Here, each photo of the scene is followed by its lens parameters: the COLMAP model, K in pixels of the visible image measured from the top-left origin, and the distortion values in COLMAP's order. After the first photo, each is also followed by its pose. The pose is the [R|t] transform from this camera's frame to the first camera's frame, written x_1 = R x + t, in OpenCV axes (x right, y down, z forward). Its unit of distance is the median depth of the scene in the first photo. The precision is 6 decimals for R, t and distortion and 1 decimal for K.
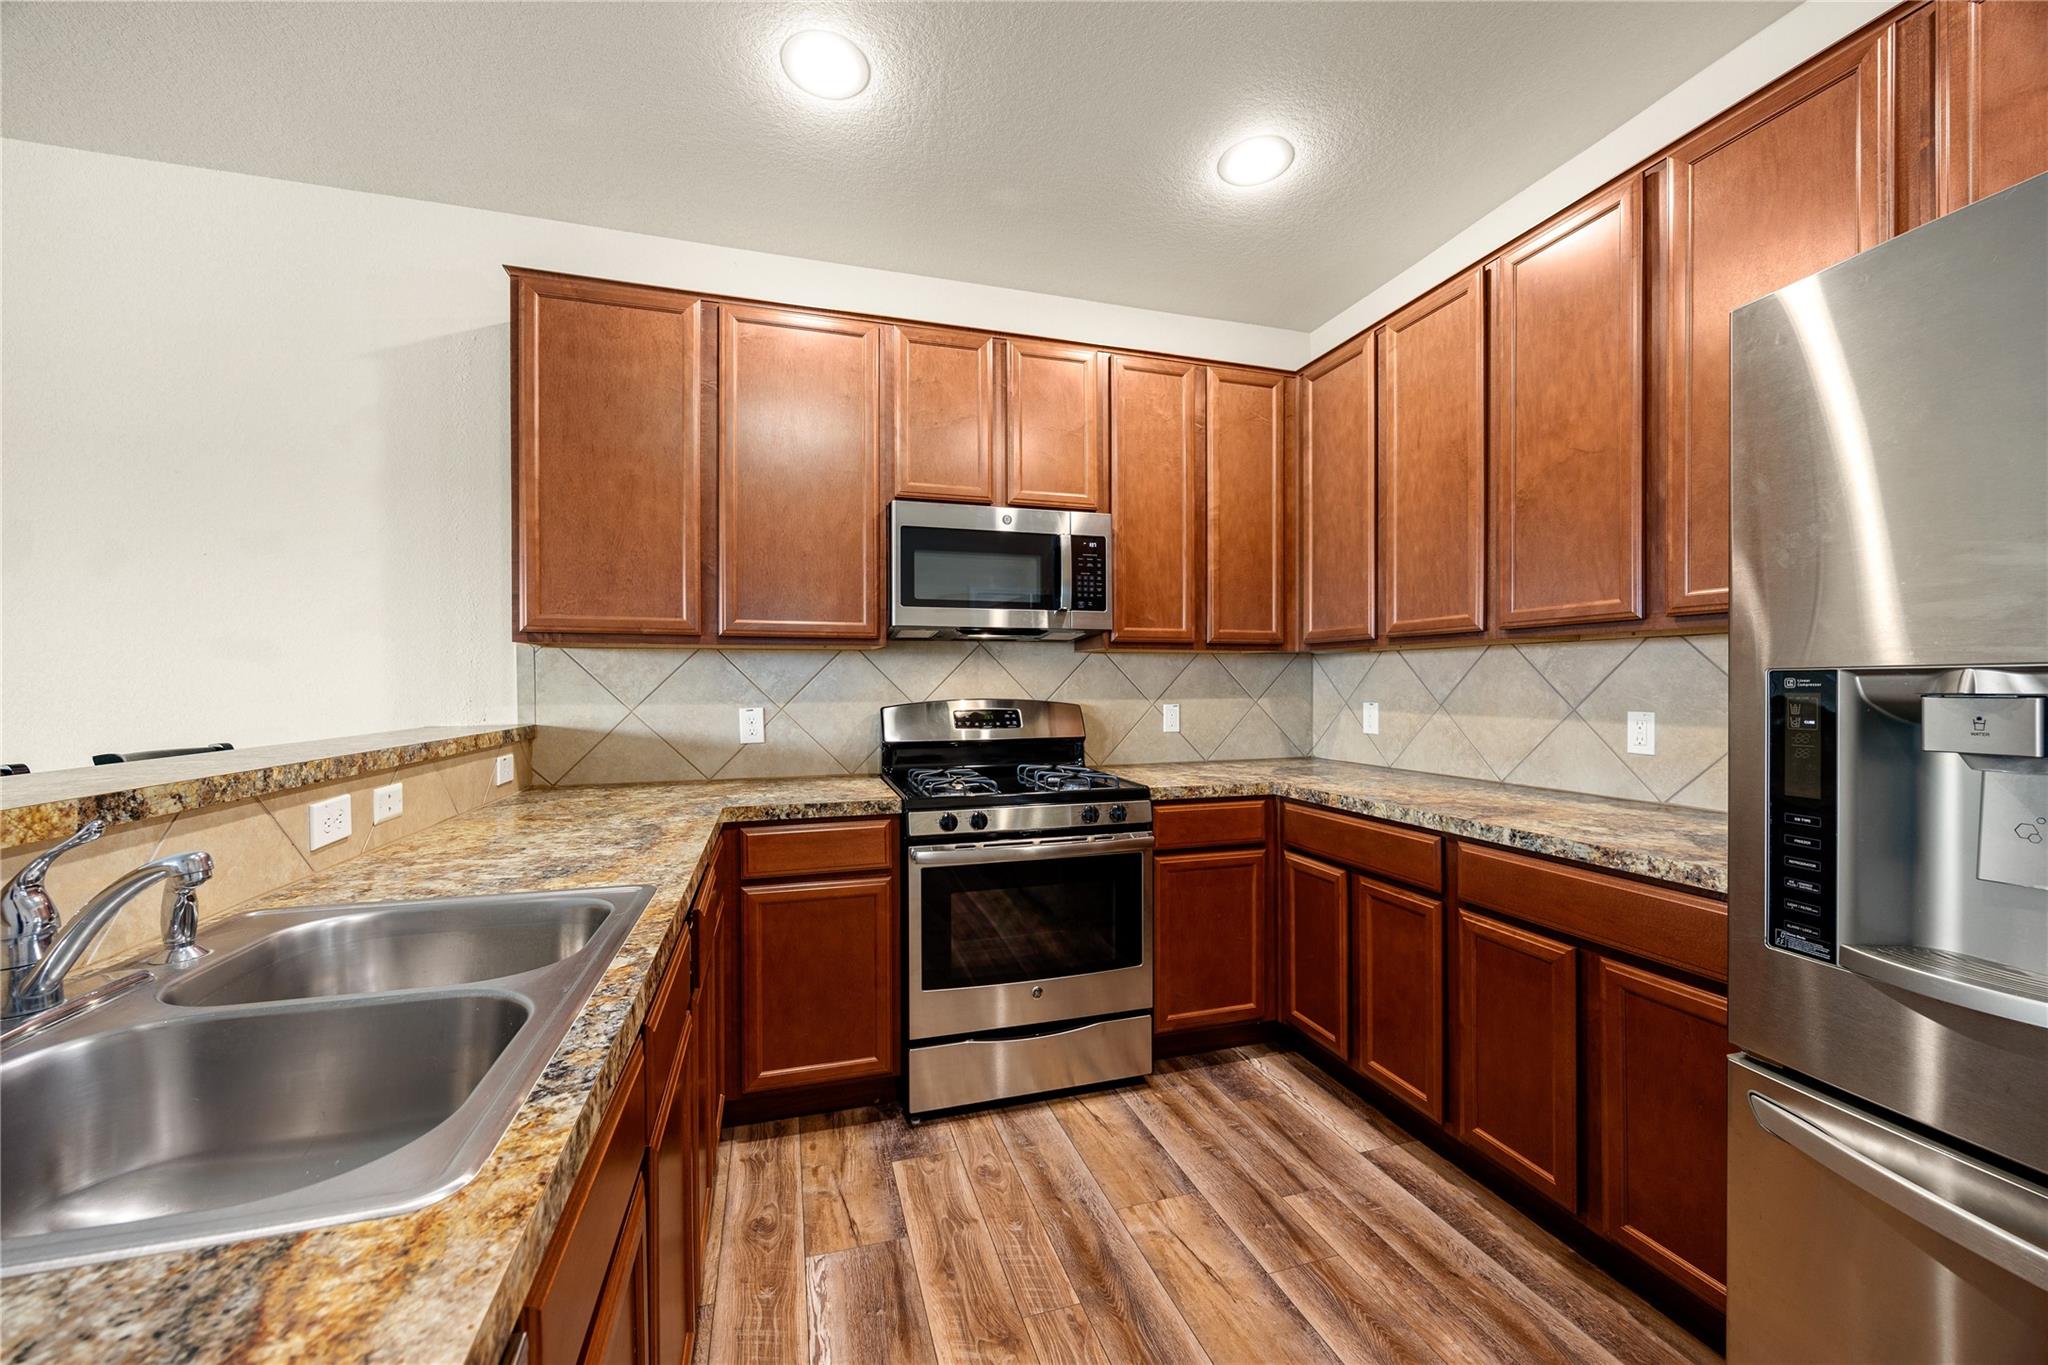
lens RADIAL K [[780.3, 0, 1022.2], [0, 780.3, 690.5], [0, 0, 1]] dist [-0.001374, -0.000037]
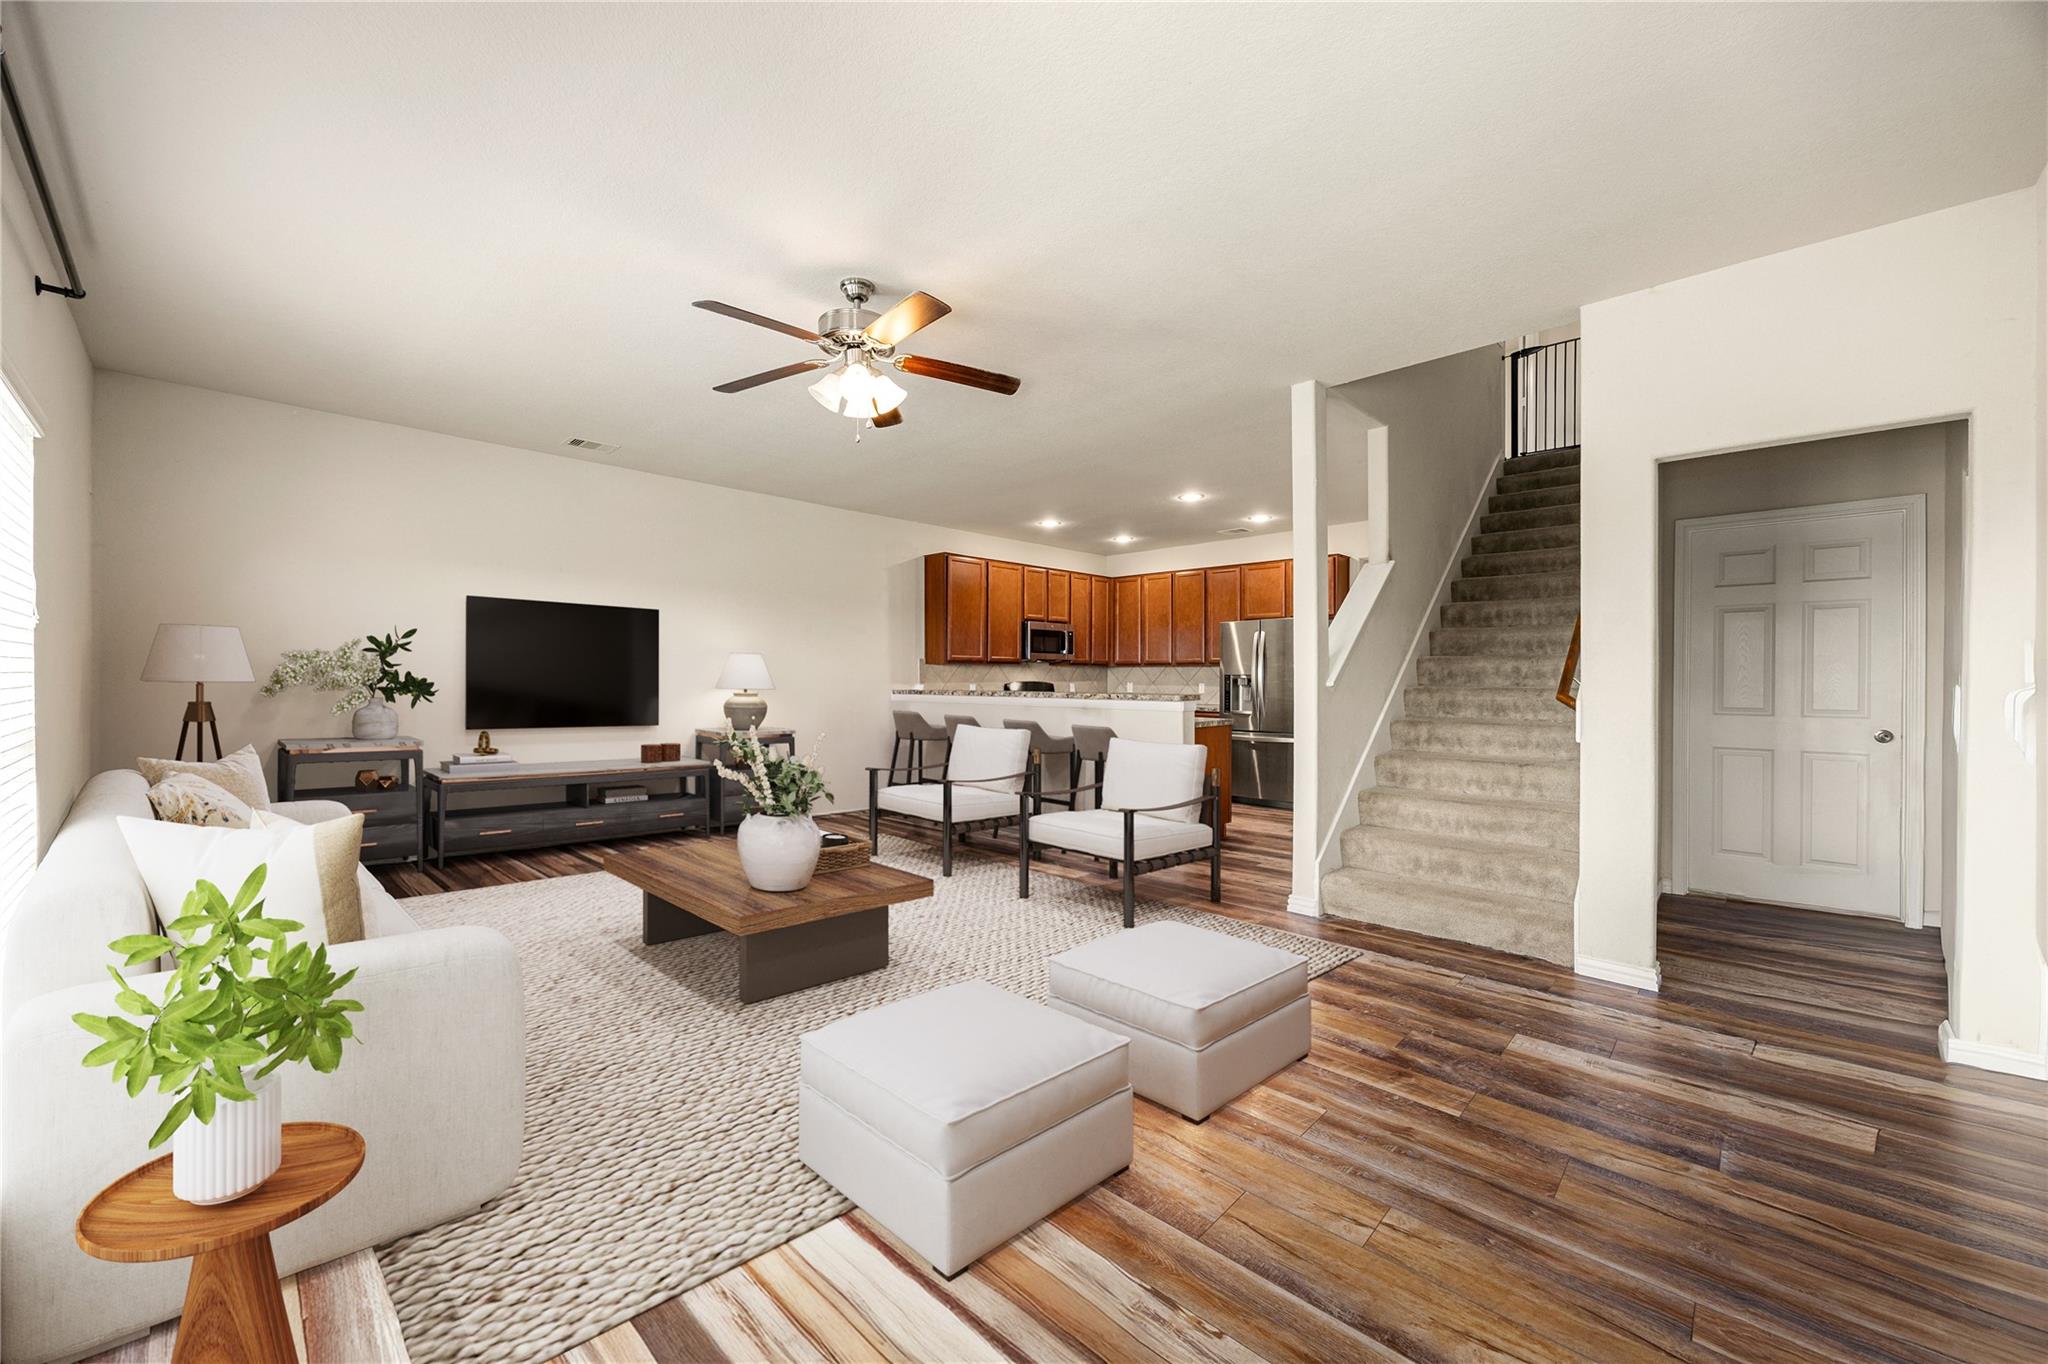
lens RADIAL K [[780.3, 0, 1022.2], [0, 780.3, 690.0], [0, 0, 1]] dist [-0.001374, -0.000037]
pose [[0.871102, -0.005314, 0.491073, -1.972450], [0.002141, 0.999973, 0.007022, 0.029862], [-0.491097, -0.005066, 0.871090, -2.045777]]
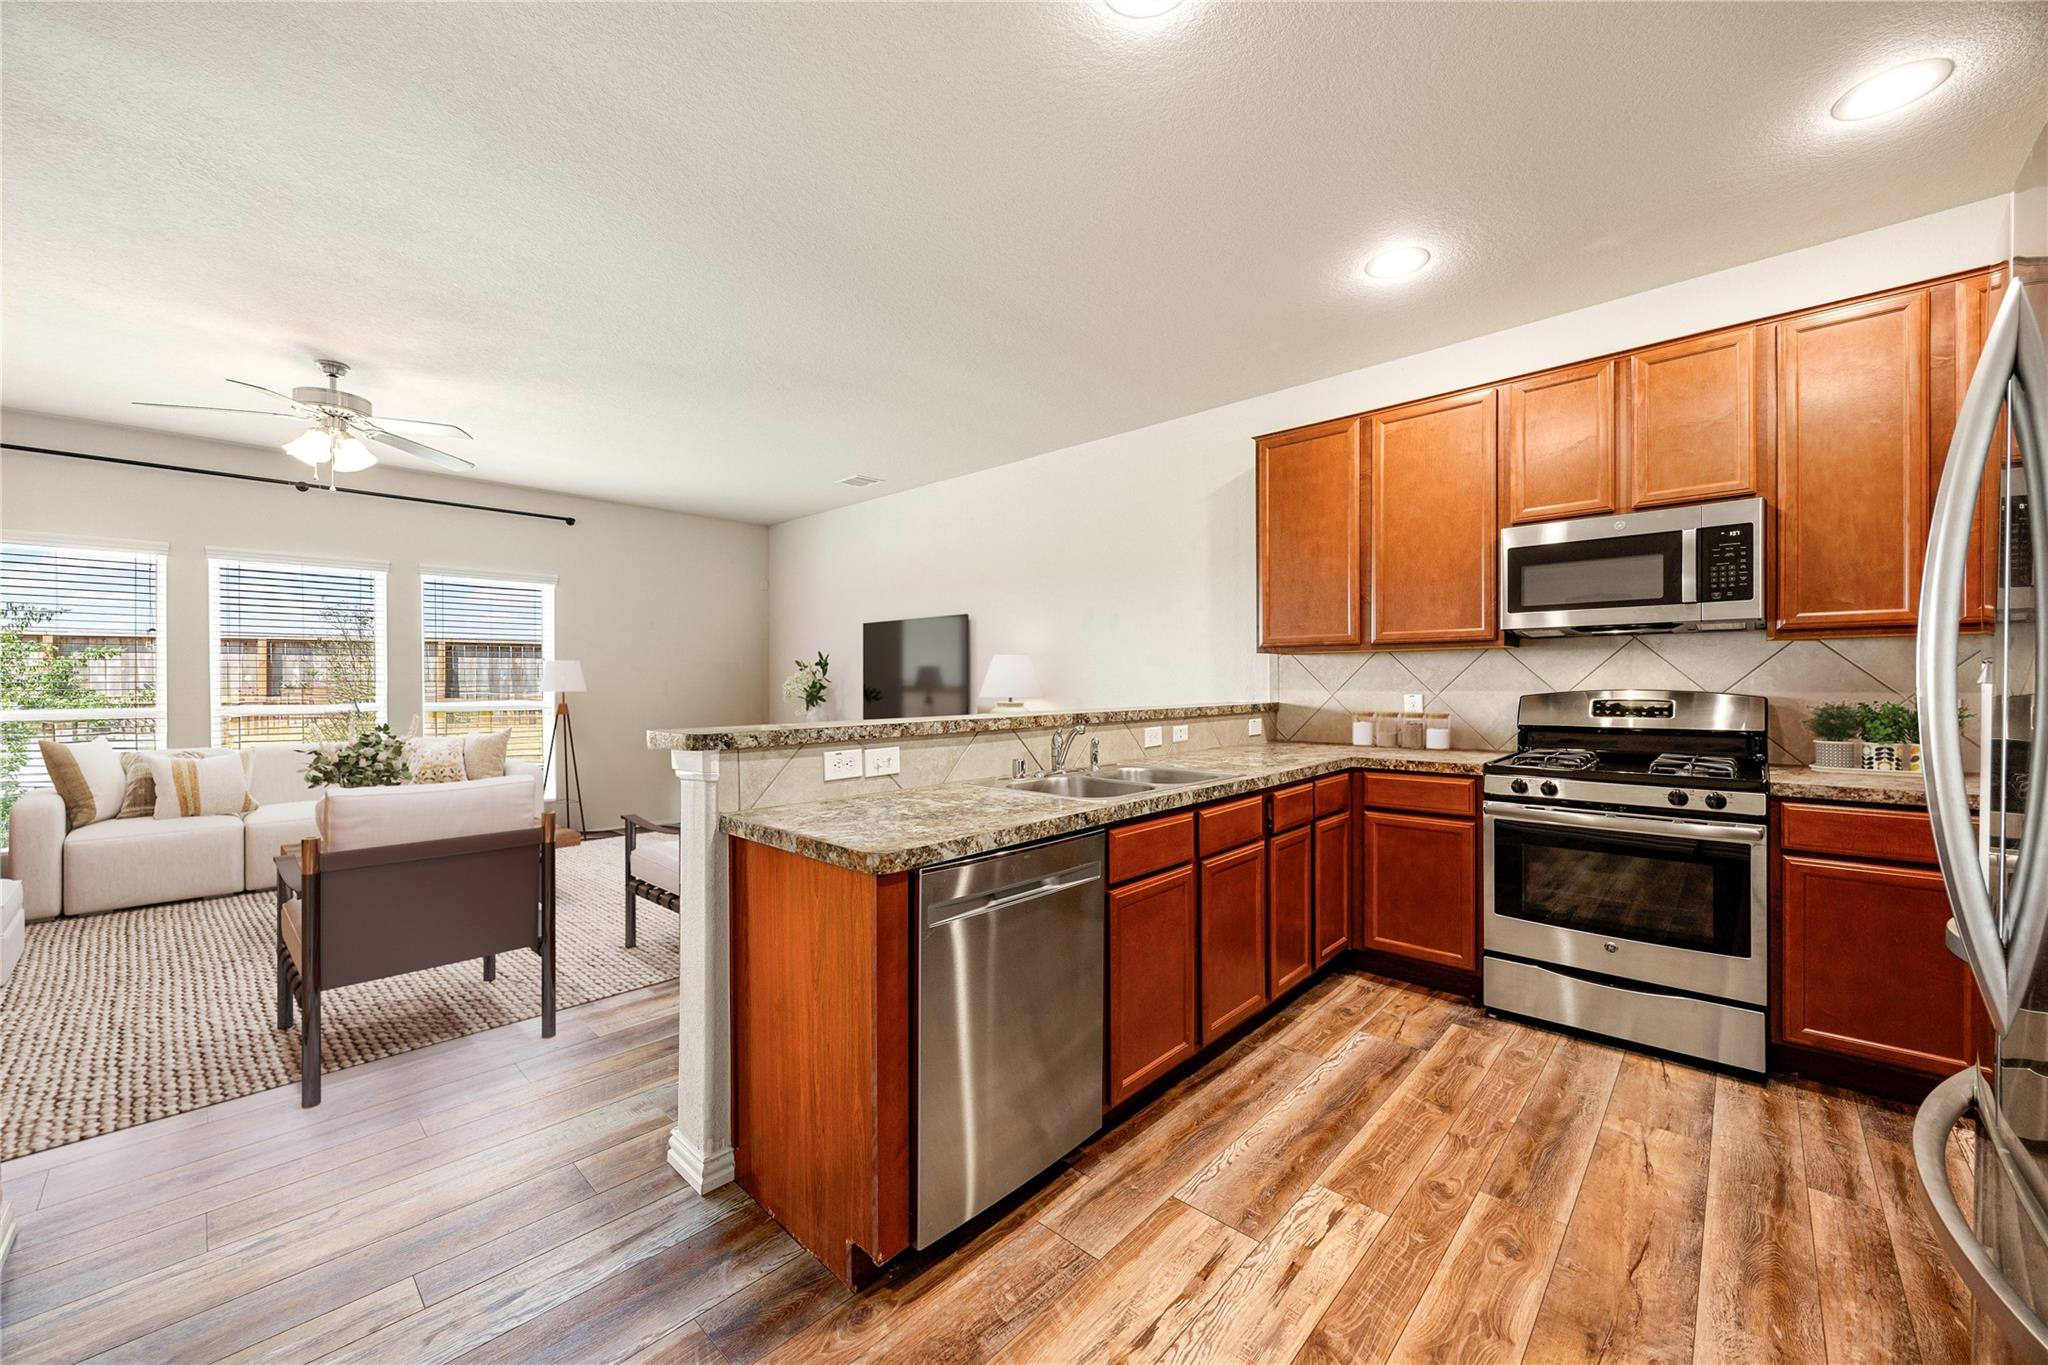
lens RADIAL K [[780.3, 0, 1022.2], [0, 780.3, 690.5], [0, 0, 1]] dist [-0.001374, -0.000037]
pose [[0.500670, 0.010732, -0.865572, 0.573794], [-0.001315, 0.999931, 0.011637, 0.000859], [0.865637, -0.004688, 0.500650, -0.311086]]
